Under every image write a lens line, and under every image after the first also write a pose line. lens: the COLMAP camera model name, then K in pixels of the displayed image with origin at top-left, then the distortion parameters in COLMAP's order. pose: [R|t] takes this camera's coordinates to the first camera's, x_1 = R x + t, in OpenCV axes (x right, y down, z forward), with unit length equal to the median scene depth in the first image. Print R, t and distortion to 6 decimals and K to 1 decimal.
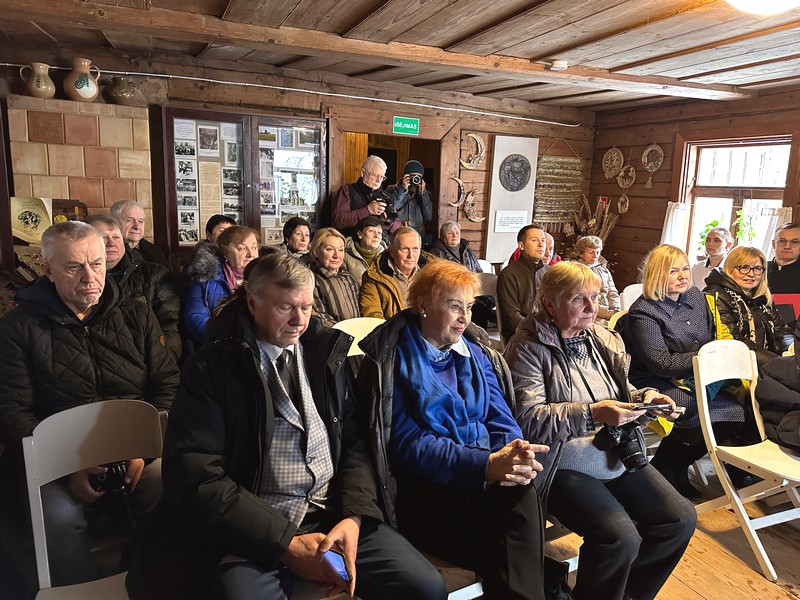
lens RADIAL K [[549.1, 0, 406.3], [0, 549.1, 300.0], [0, 0, 1]] dist [0.025798, -0.039606]
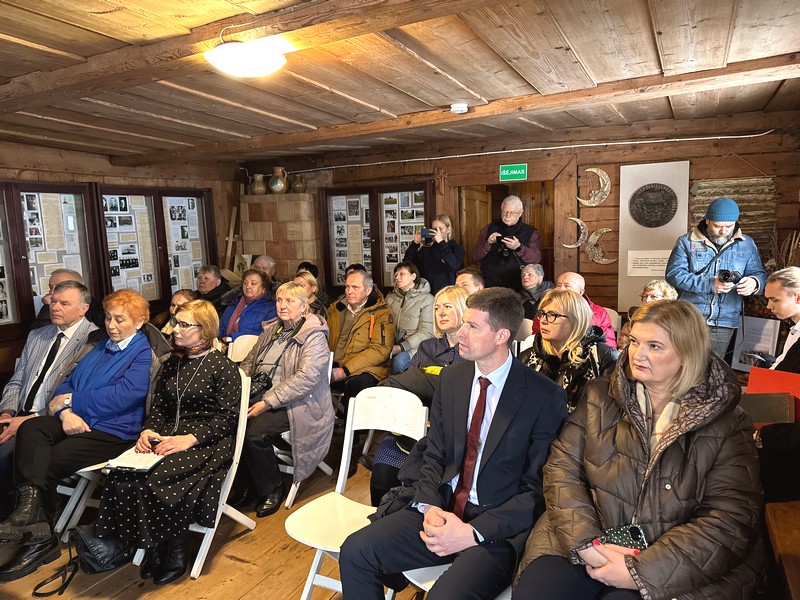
lens RADIAL K [[549.1, 0, 399.4], [0, 549.1, 308.3], [0, 0, 1]] dist [0.025798, -0.039606]
pose [[0.661117, 0.034076, -0.749509, 0.711103], [-0.098215, 0.994303, -0.041427, -0.002910], [0.743827, 0.101001, 0.660697, 0.215235]]
